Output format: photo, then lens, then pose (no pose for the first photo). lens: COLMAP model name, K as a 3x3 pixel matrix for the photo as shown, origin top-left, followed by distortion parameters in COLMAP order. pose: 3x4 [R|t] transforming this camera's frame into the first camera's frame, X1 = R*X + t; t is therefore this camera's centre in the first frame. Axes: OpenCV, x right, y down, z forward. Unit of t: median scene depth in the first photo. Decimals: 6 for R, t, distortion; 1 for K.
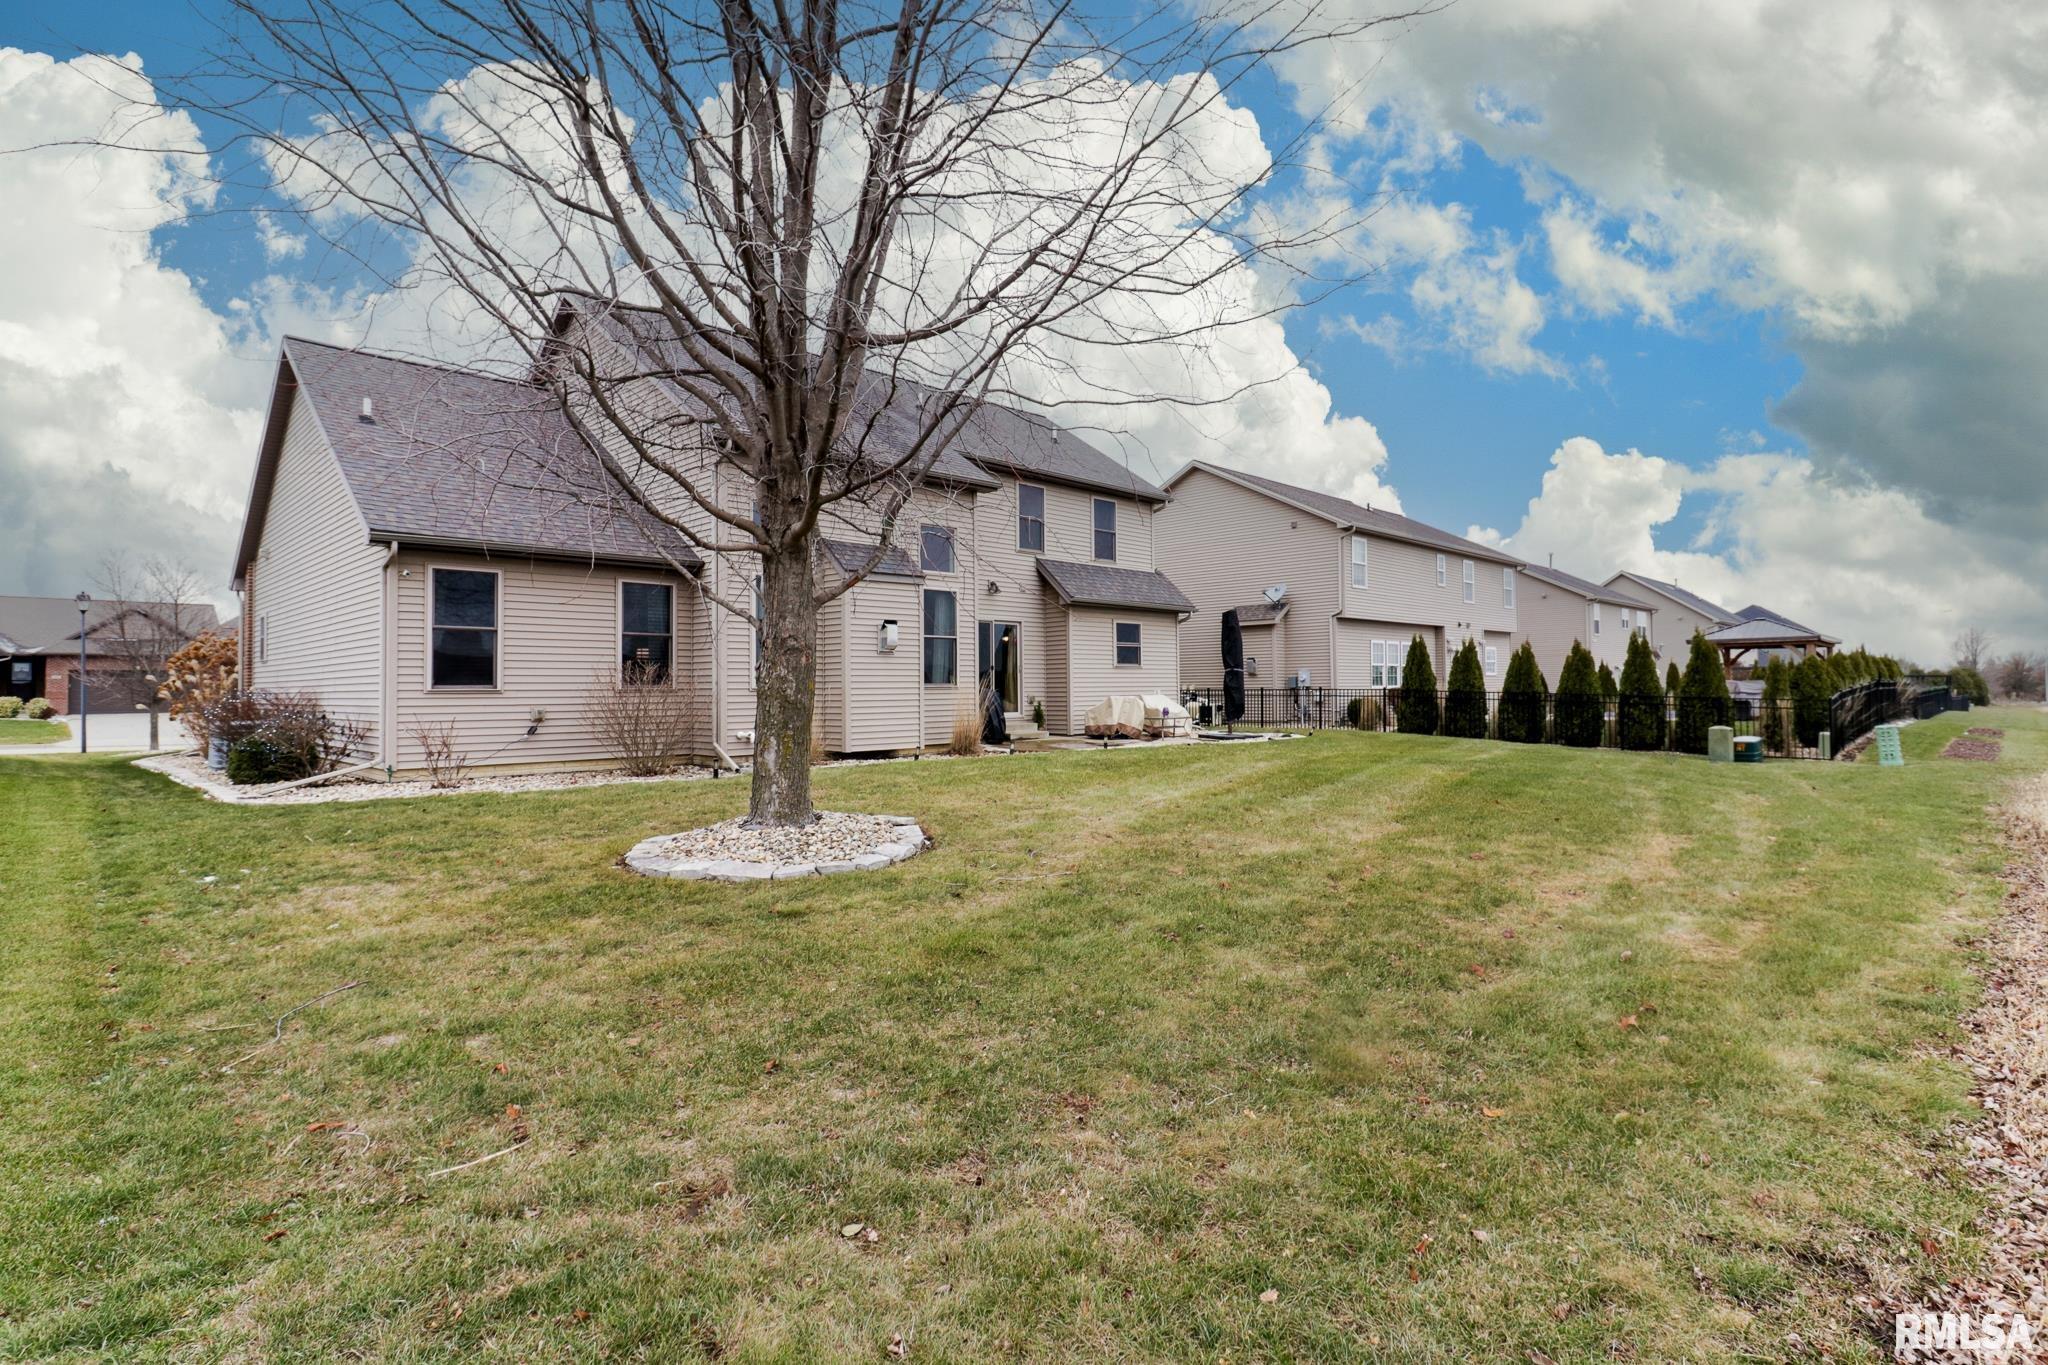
lens RADIAL K [[1013.2, 0, 1024.9], [0, 1013.2, 644.8], [0, 0, 1]] dist [-0.000120, -0.000173]
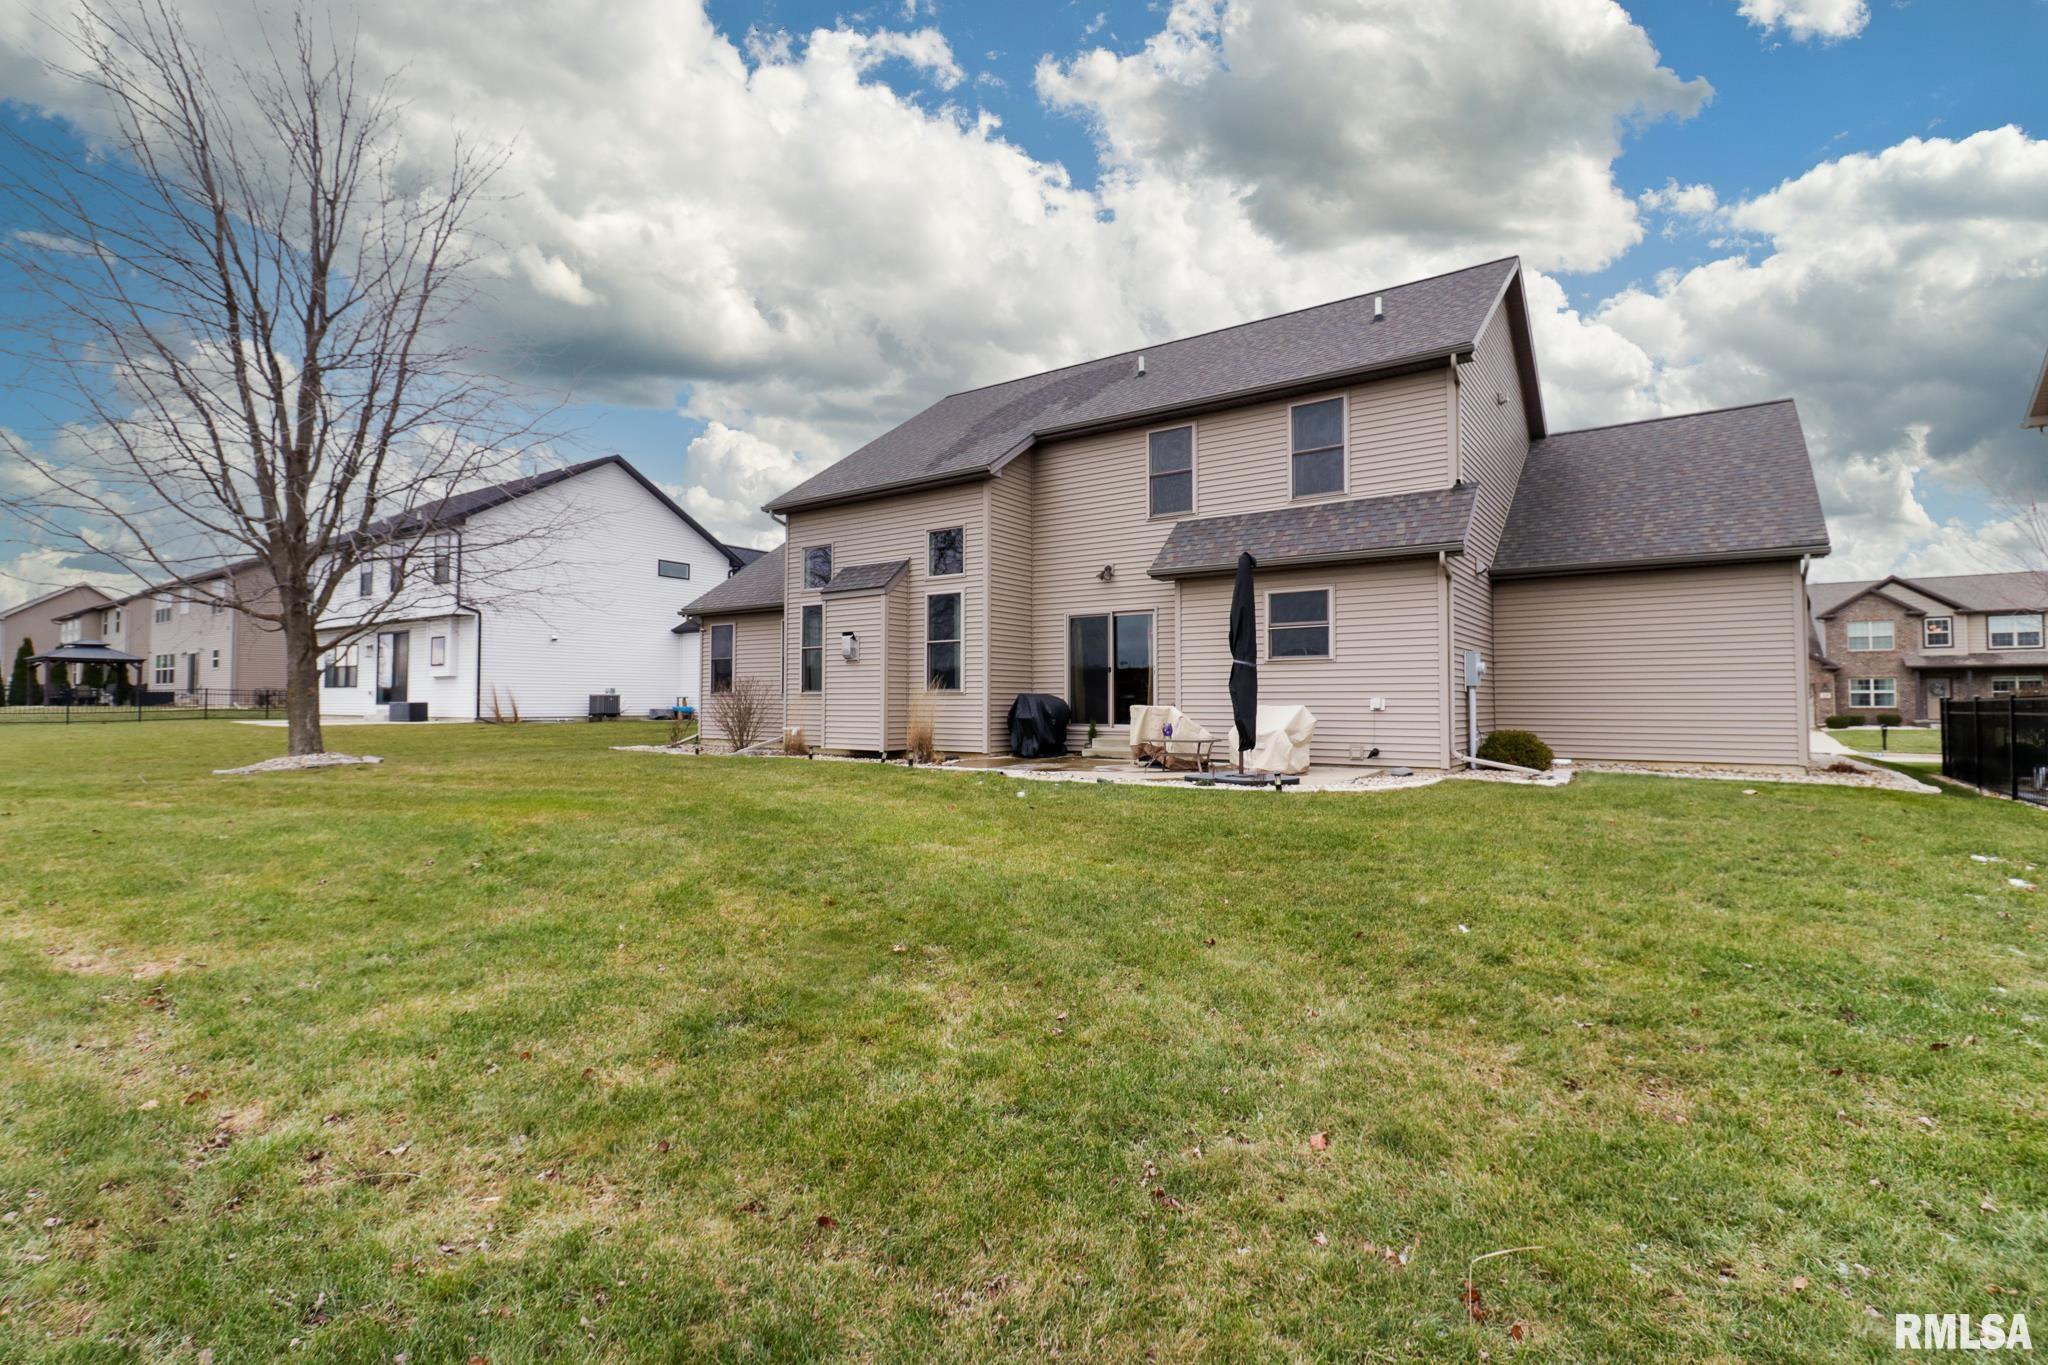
lens RADIAL K [[970.0, 0, 1018.8], [0, 970.0, 634.5], [0, 0, 1]] dist [0.025338, -0.015597]
pose [[0.143102, -0.057228, -0.988052, 0.721242], [0.042707, 0.997754, -0.051605, 0.031305], [0.988786, -0.034812, 0.145225, 0.791509]]
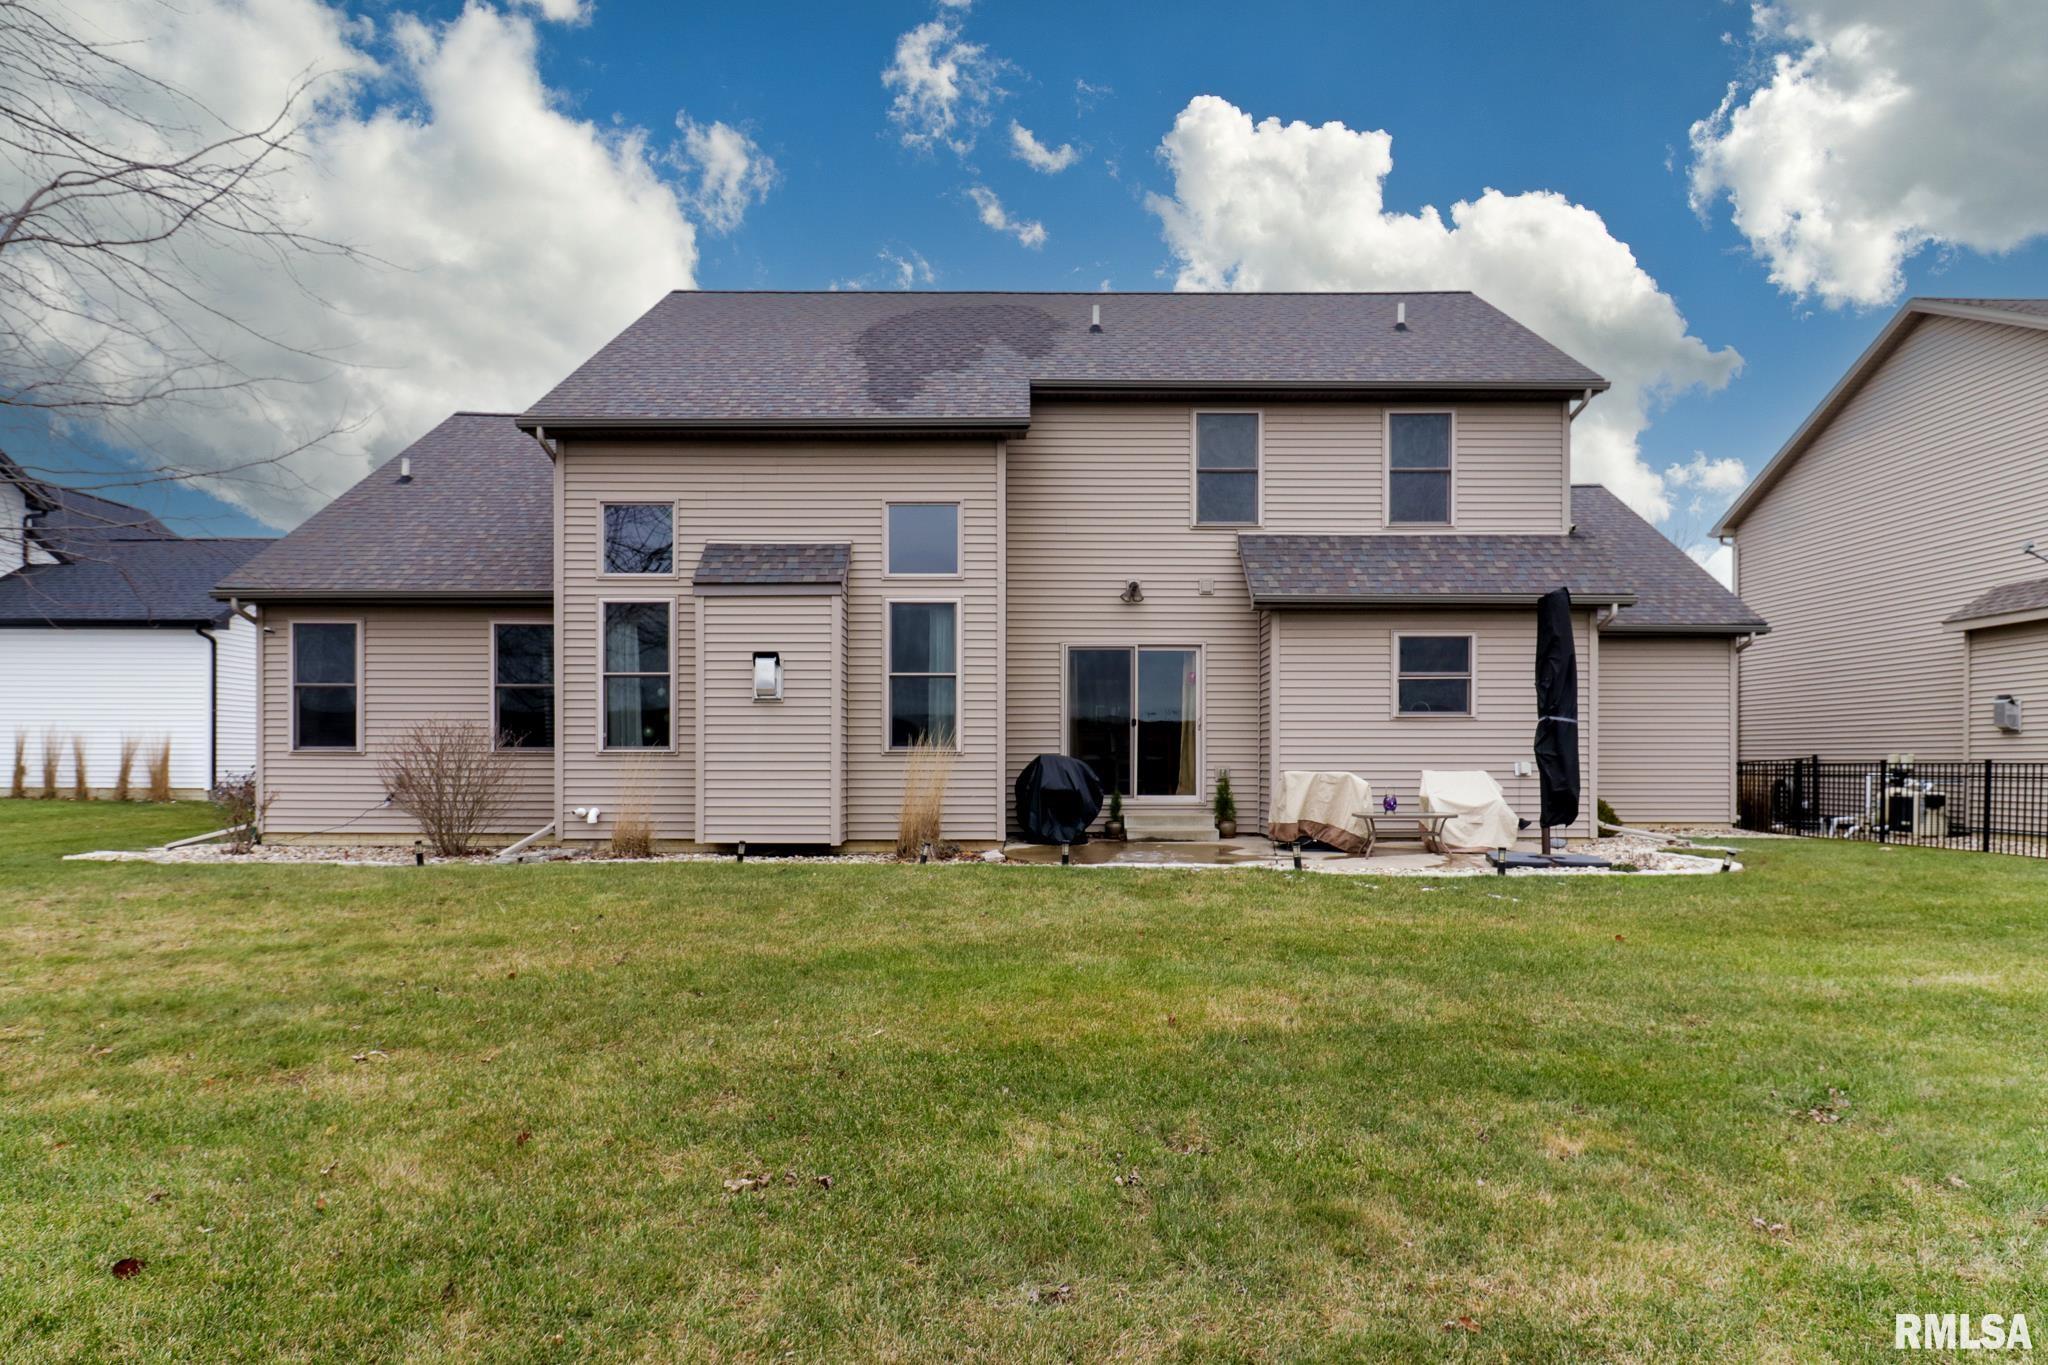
lens RADIAL K [[1121.5, 0, 1384.8], [0, 1121.5, 755.3], [0, 0, 1]] dist [-0.001207, -0.000790]
pose [[0.698383, 0.009325, -0.715663, 0.550573], [0.023001, 0.999106, 0.035464, 0.021741], [0.715354, -0.041228, 0.697545, 0.614293]]
